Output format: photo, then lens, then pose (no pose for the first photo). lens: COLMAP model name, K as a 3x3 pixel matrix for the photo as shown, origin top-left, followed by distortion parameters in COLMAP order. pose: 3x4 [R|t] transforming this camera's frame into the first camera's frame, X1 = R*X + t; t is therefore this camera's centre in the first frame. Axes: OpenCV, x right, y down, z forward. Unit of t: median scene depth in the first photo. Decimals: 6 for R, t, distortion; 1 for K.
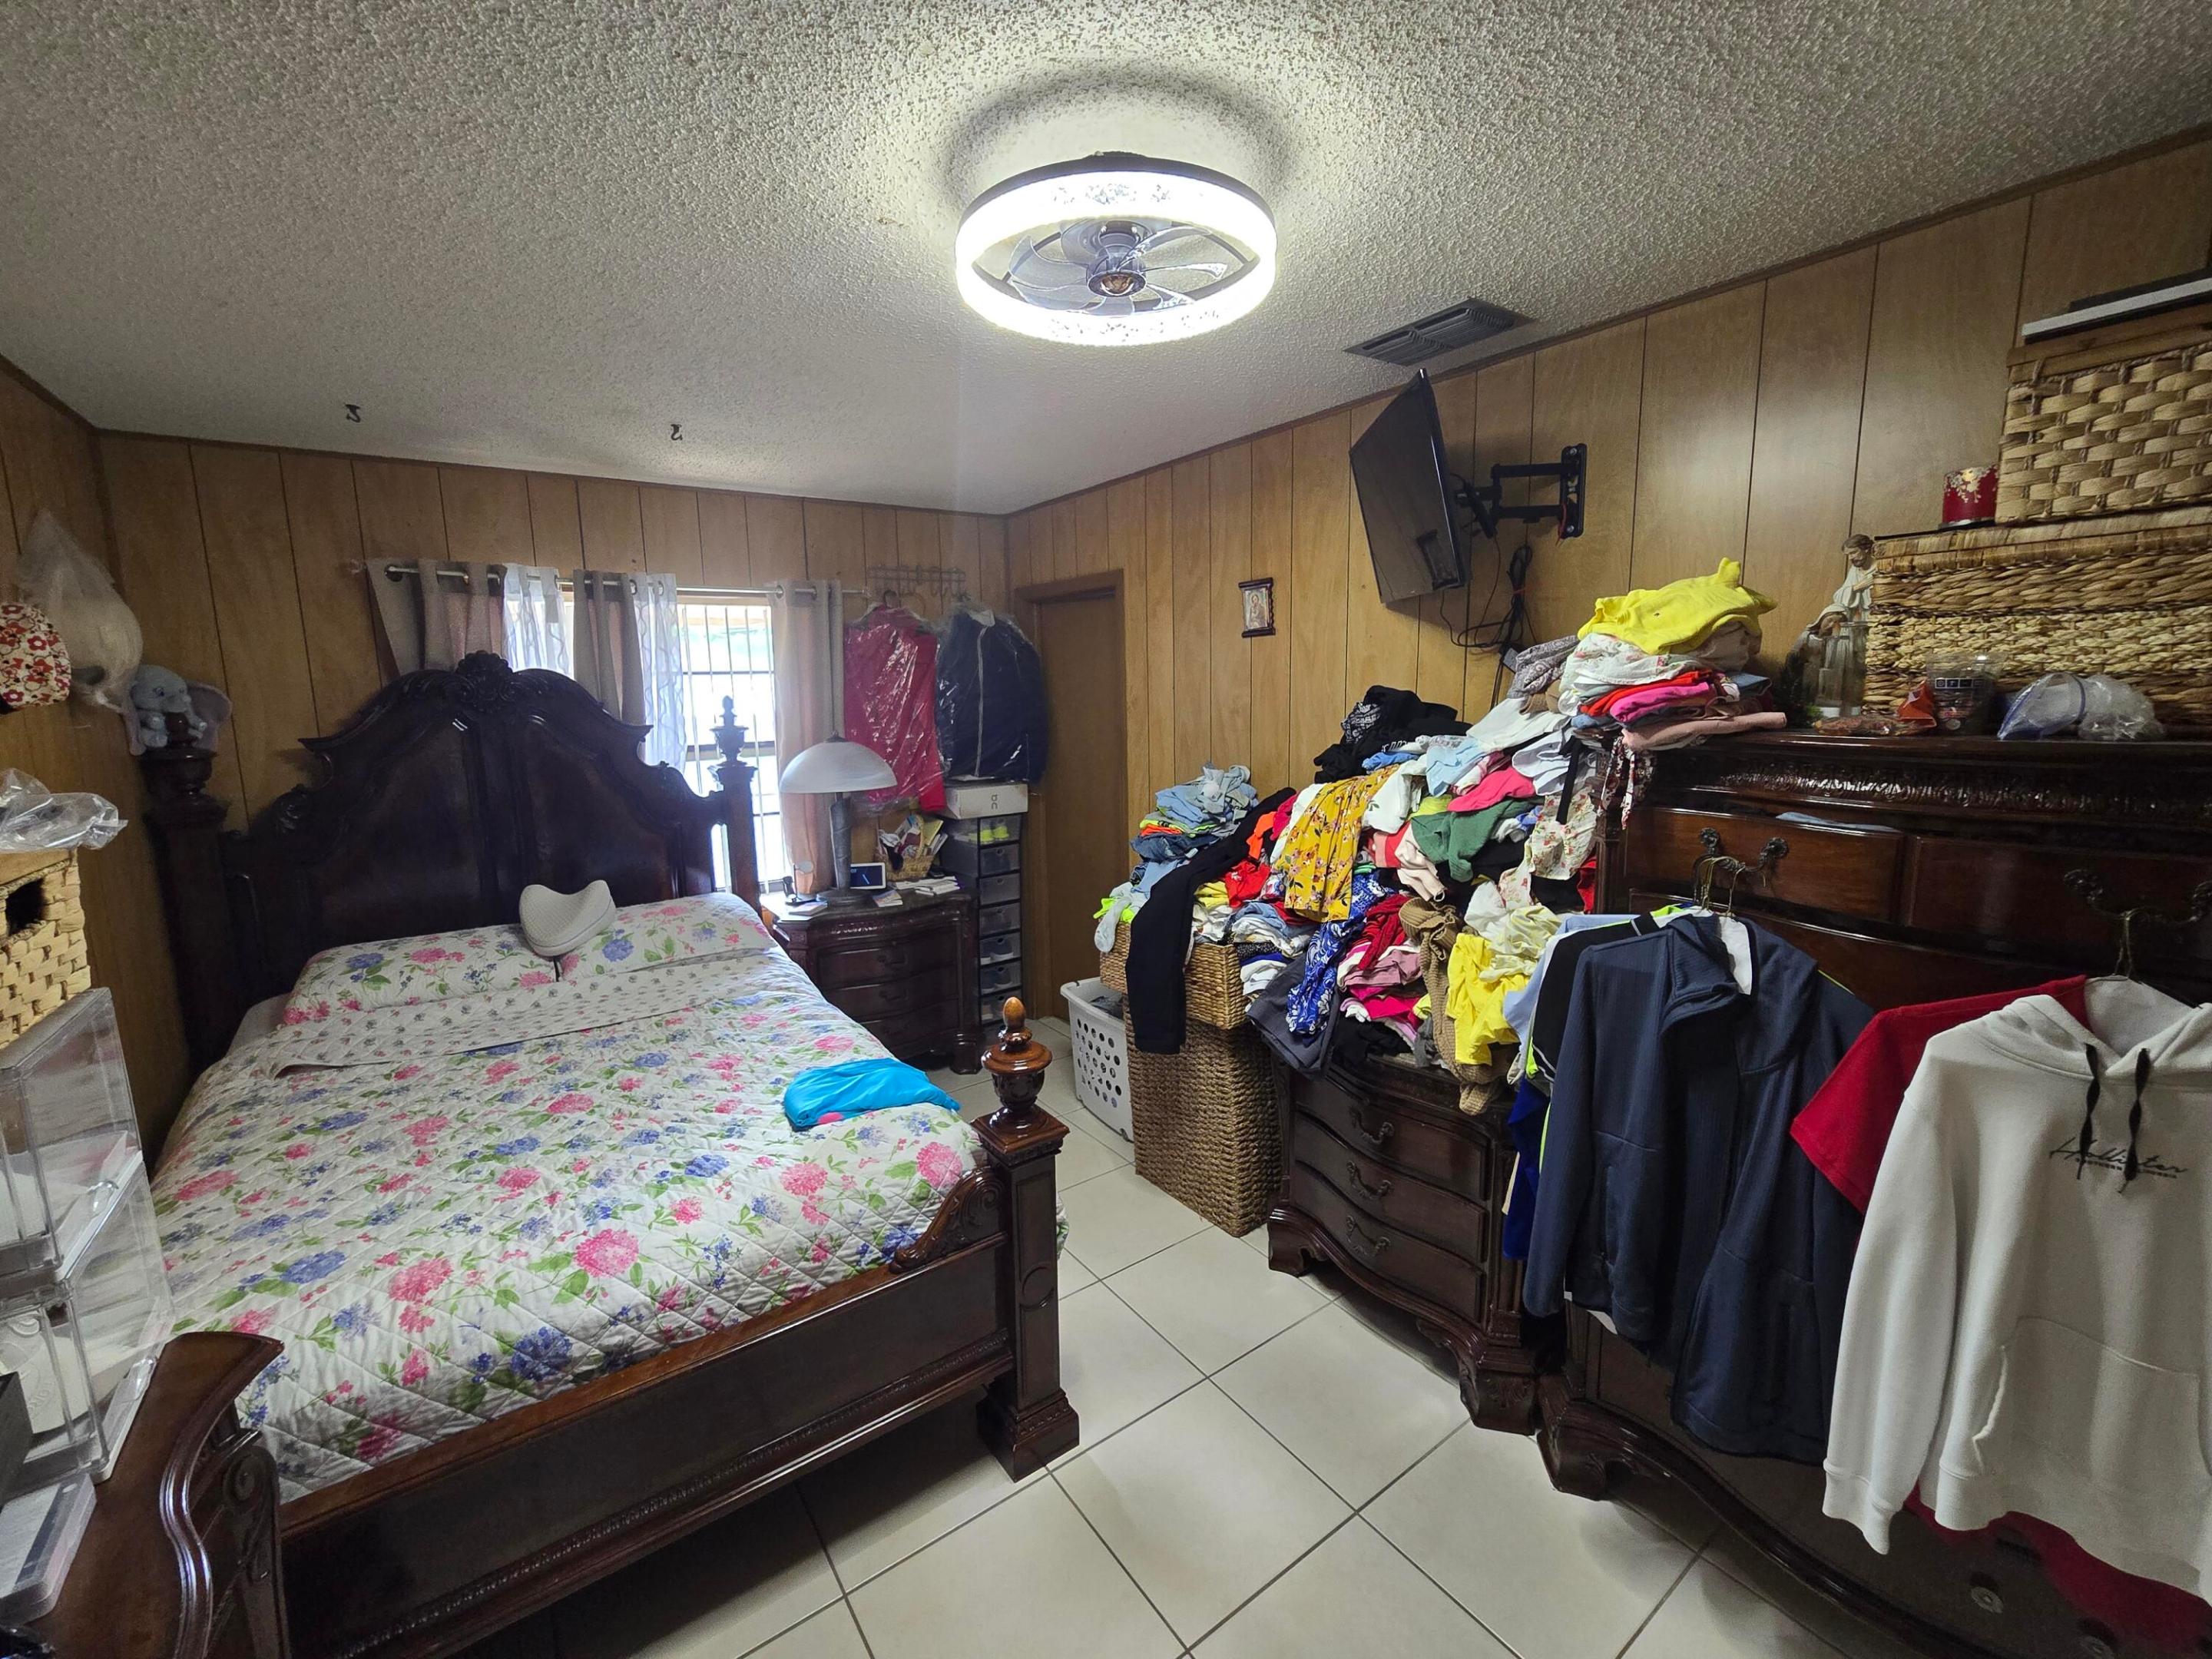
lens RADIAL K [[905.6, 0, 1102.7], [0, 905.6, 814.5], [0, 0, 1]] dist [-0.005752, -0.000518]
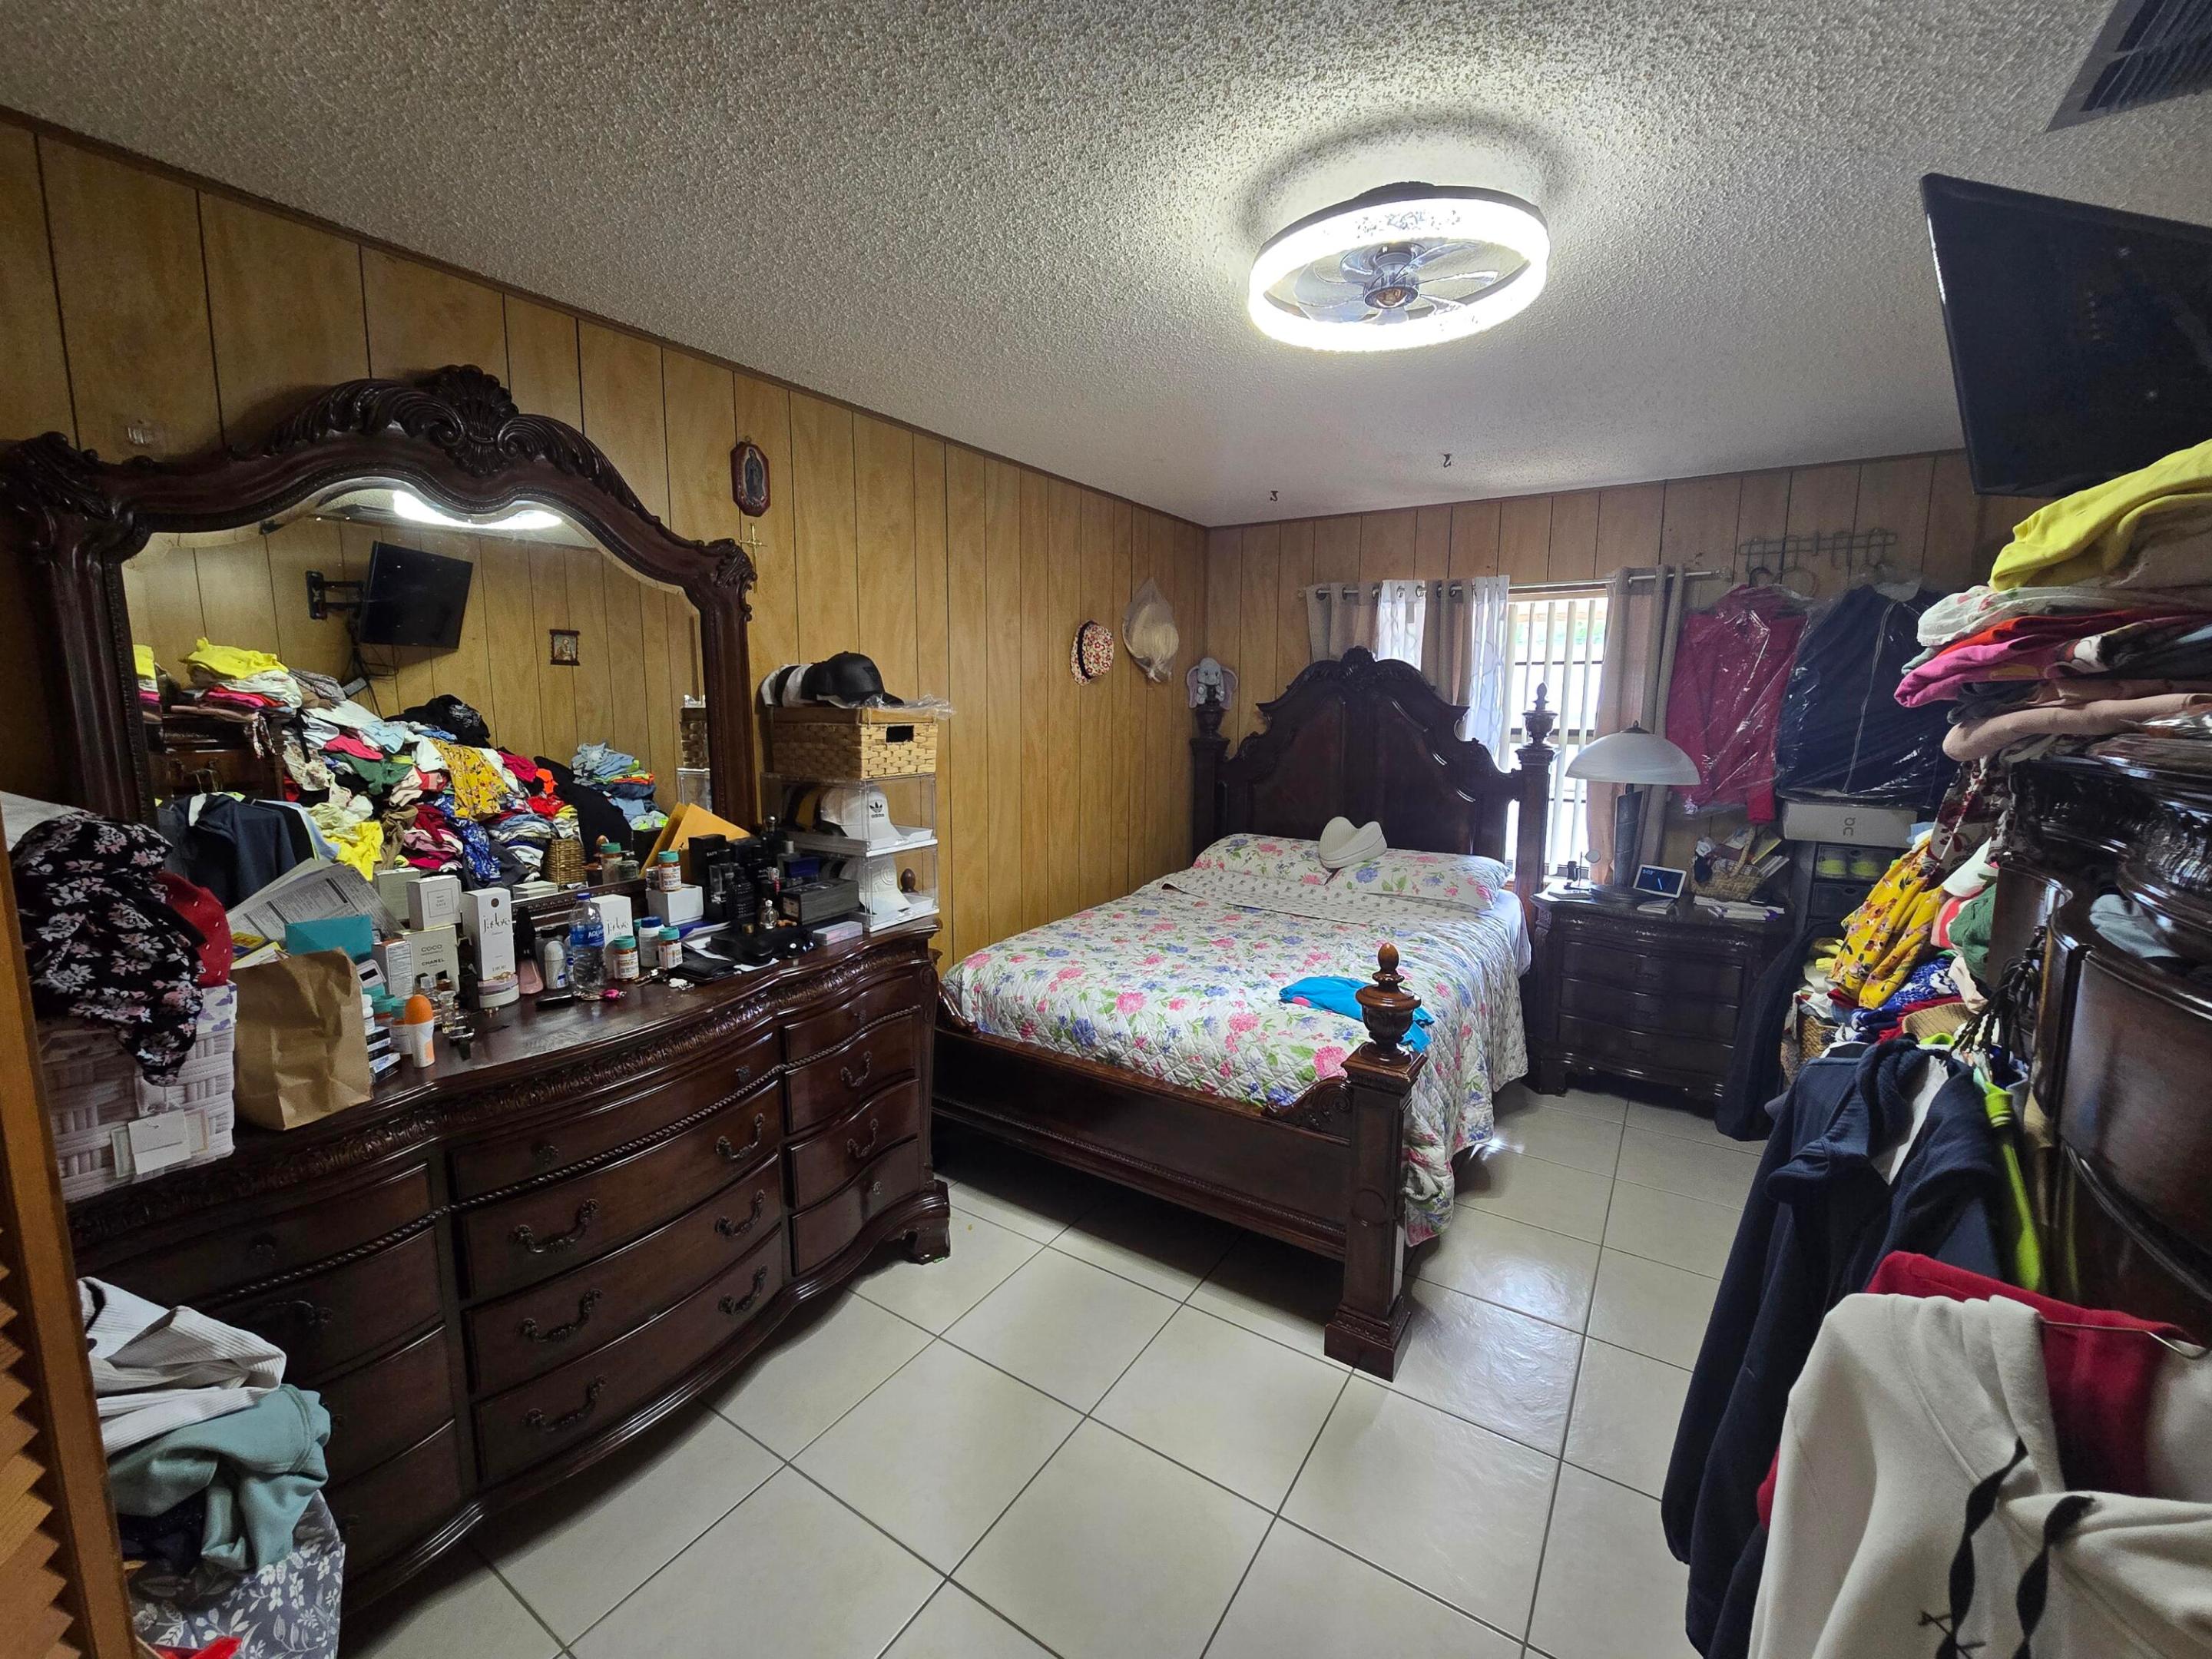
lens RADIAL K [[905.6, 0, 1102.7], [0, 905.6, 814.5], [0, 0, 1]] dist [-0.005752, -0.000518]
pose [[0.366034, 0.146709, -0.918964, 0.660620], [-0.148219, 0.984080, 0.098067, -0.008800], [0.918722, 0.100312, 0.381952, 0.200293]]
